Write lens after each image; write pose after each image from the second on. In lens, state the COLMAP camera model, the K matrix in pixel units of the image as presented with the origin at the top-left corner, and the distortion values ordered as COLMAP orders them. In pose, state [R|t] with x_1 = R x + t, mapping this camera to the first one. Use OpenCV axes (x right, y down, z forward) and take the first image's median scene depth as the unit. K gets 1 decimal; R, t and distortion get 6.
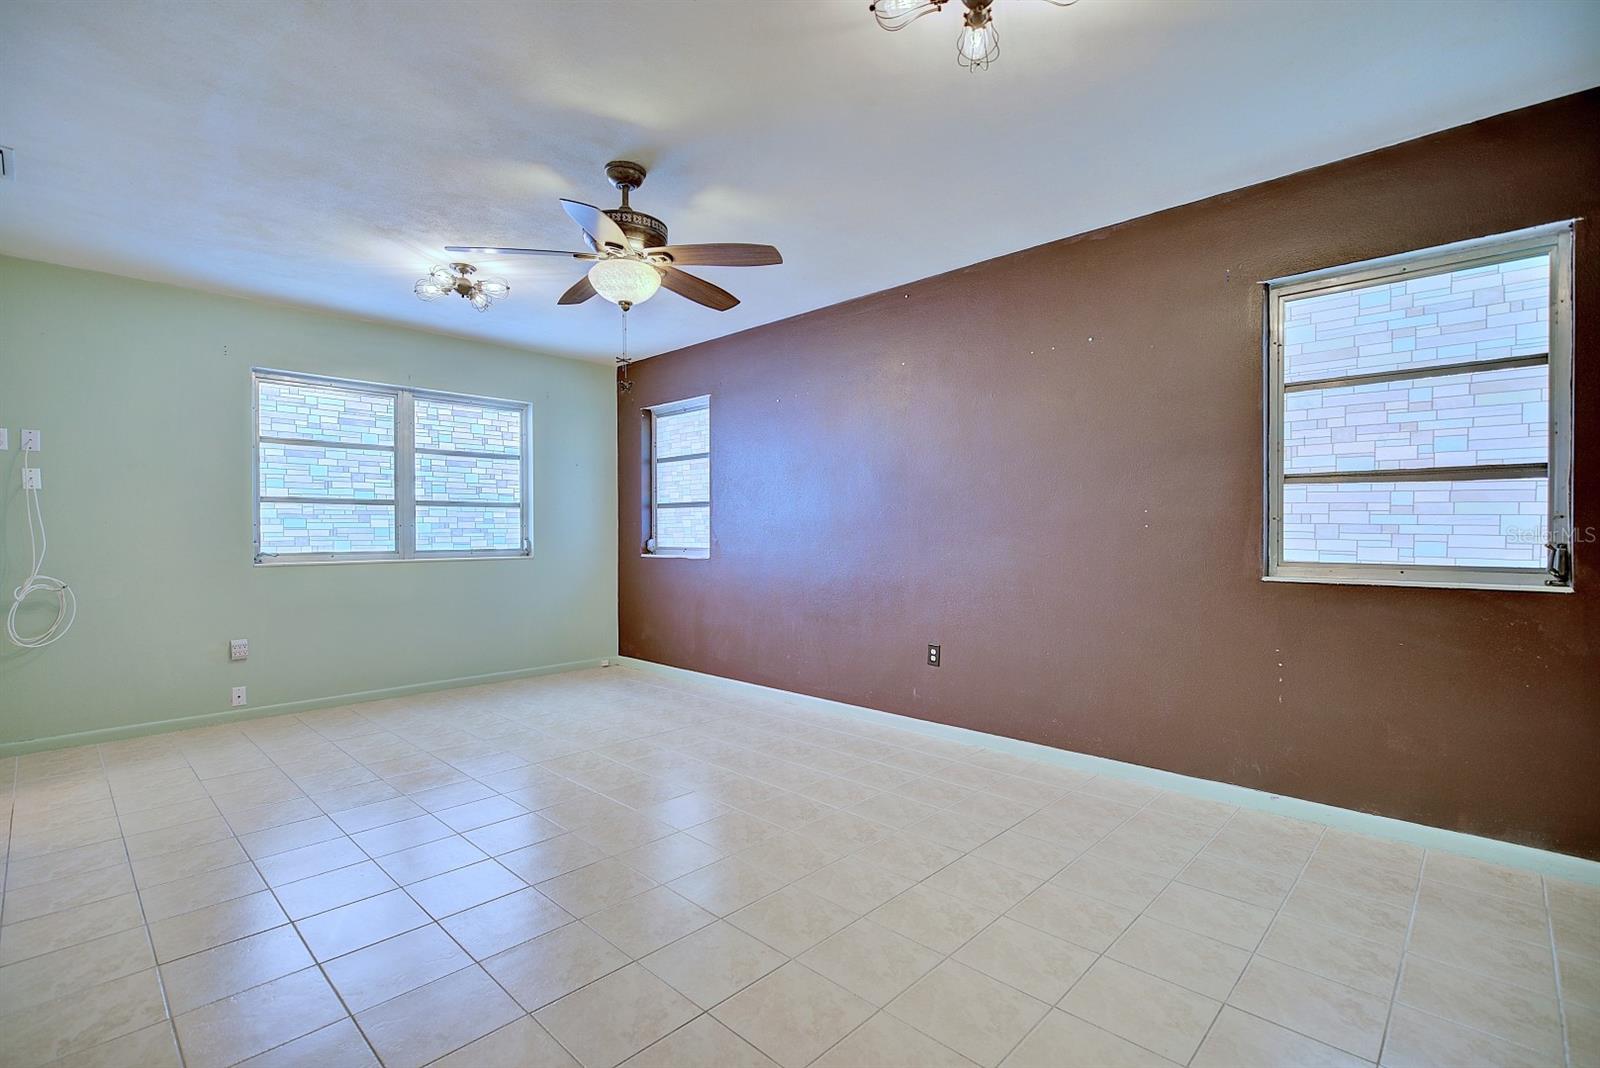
lens RADIAL K [[731.6, 0, 805.7], [0, 731.6, 535.4], [0, 0, 1]] dist [-0.001105, -0.001852]
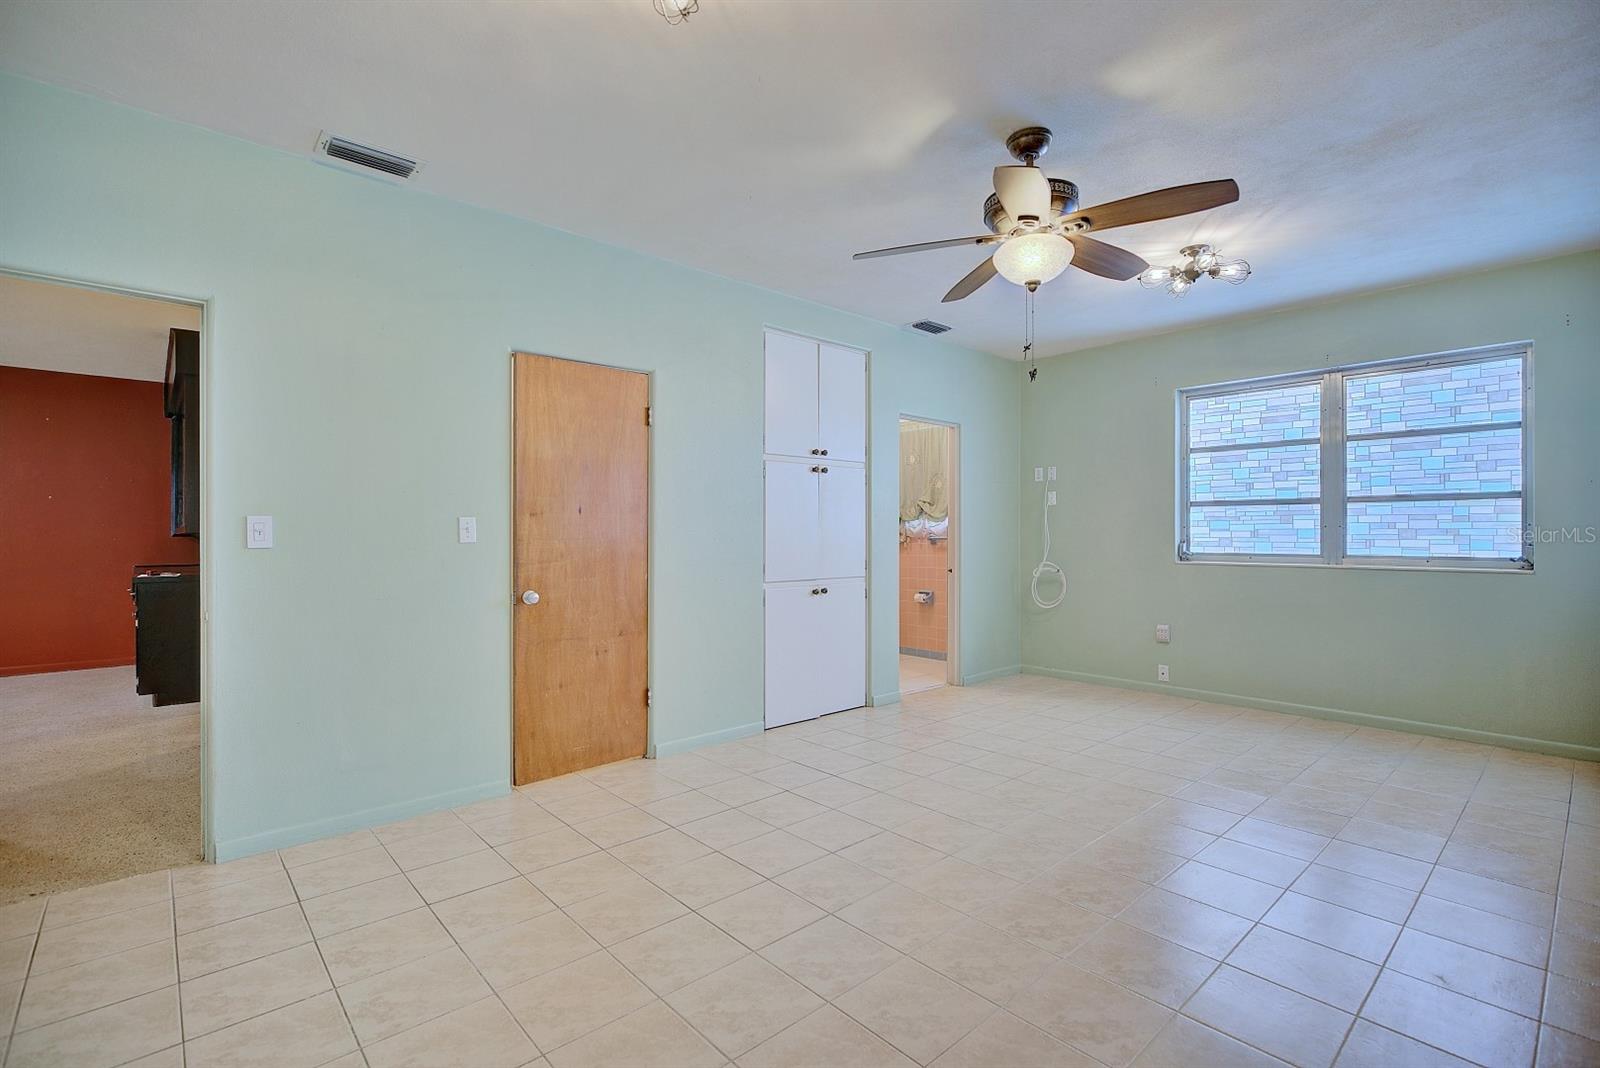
lens RADIAL K [[731.6, 0, 788.2], [0, 731.6, 538.5], [0, 0, 1]] dist [-0.001105, -0.001852]
pose [[-0.087389, 0.008914, -0.996134, 0.391329], [-0.004843, 0.999944, 0.009373, -0.003922], [0.996162, 0.005643, -0.087341, 0.439275]]
